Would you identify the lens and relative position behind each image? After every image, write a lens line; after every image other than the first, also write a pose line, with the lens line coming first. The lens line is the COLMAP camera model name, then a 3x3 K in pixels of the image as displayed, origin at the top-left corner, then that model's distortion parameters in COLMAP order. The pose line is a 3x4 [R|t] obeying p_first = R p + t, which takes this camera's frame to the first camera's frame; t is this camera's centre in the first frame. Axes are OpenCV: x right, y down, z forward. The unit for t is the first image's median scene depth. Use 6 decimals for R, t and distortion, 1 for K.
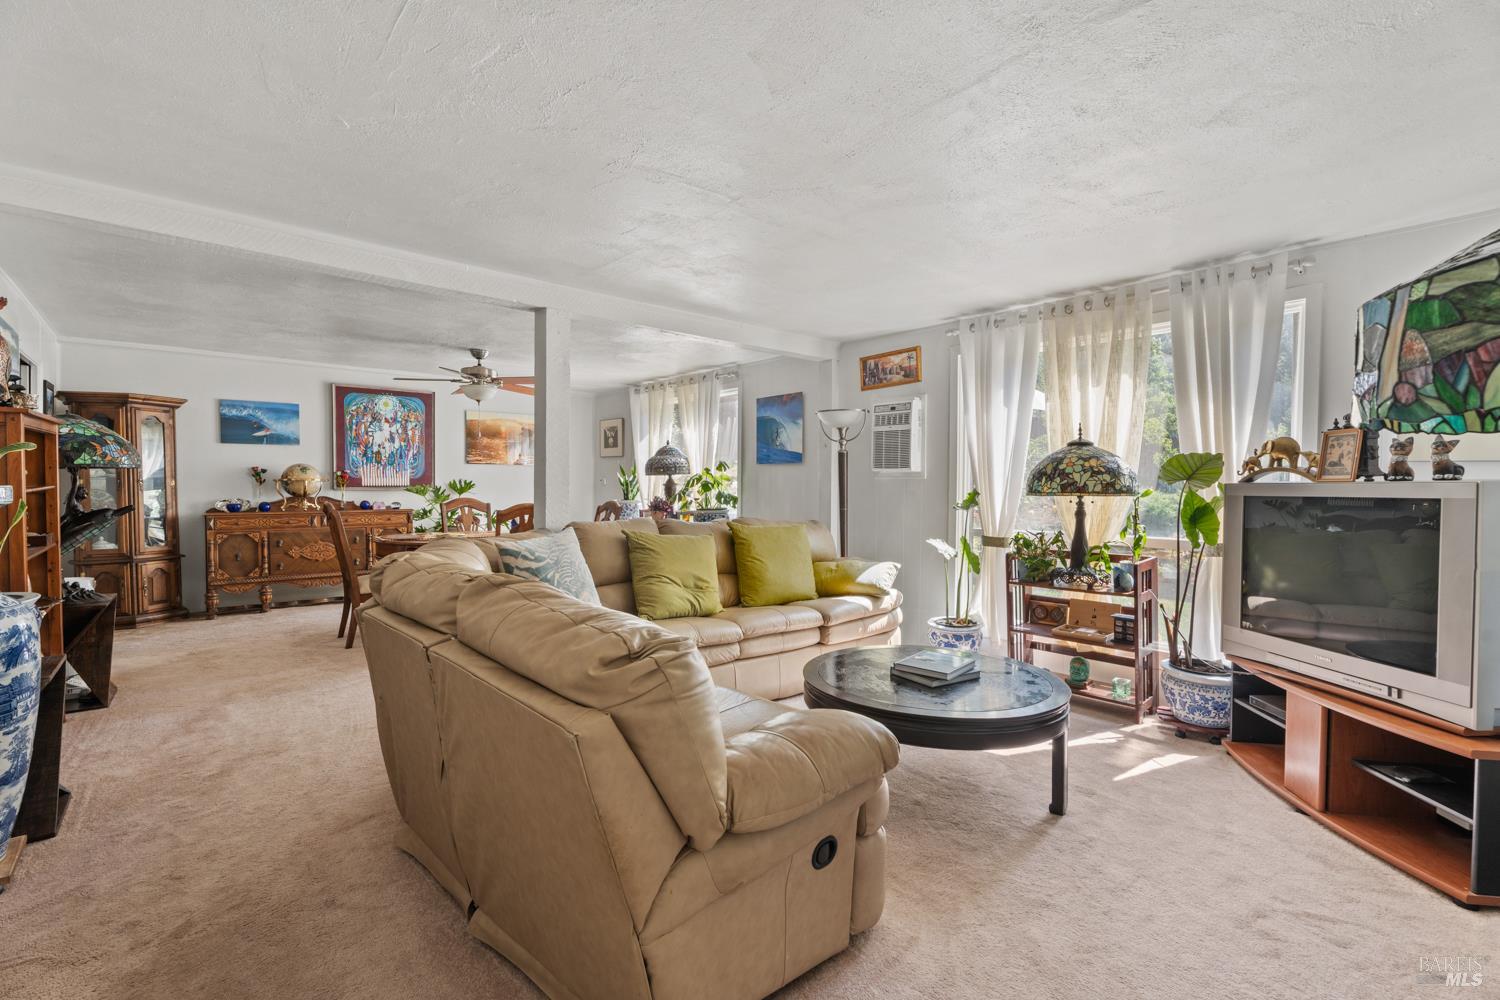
lens RADIAL K [[689.7, 0, 752.6], [0, 689.7, 501.0], [0, 0, 1]] dist [0.003000, 0.000046]
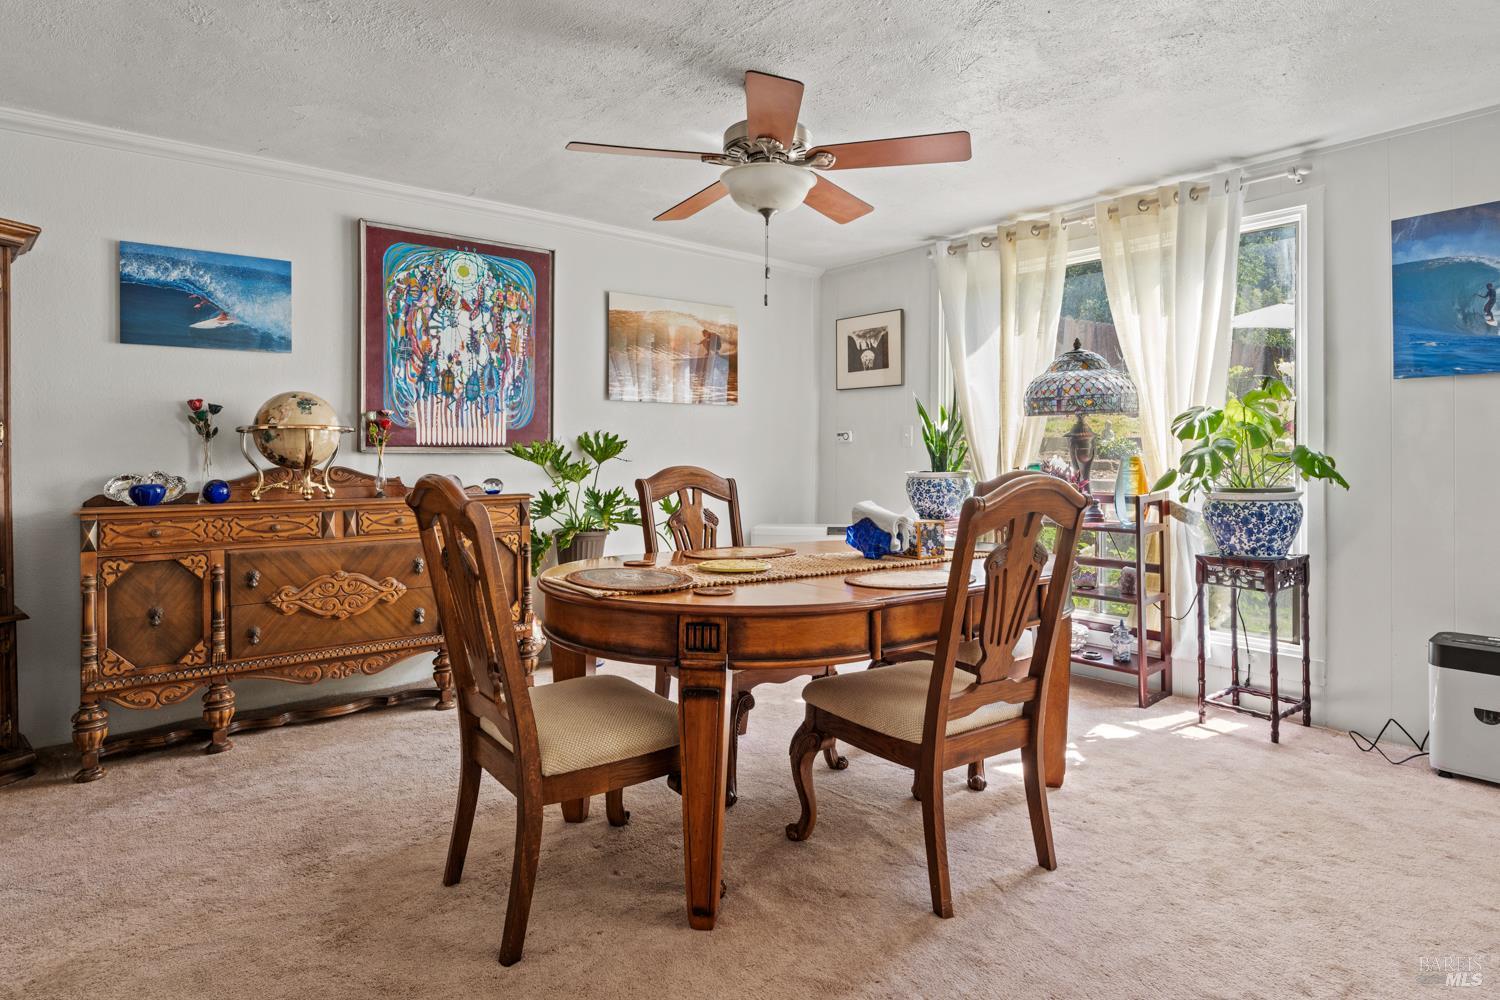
lens RADIAL K [[841.1, 0, 738.1], [0, 841.1, 451.8], [0, 0, 1]] dist [-0.014095, 0.002208]
pose [[0.999540, -0.008150, -0.029223, -0.355875], [0.007240, 0.999490, -0.031117, 0.002332], [0.029462, 0.030891, 0.999088, 0.474746]]
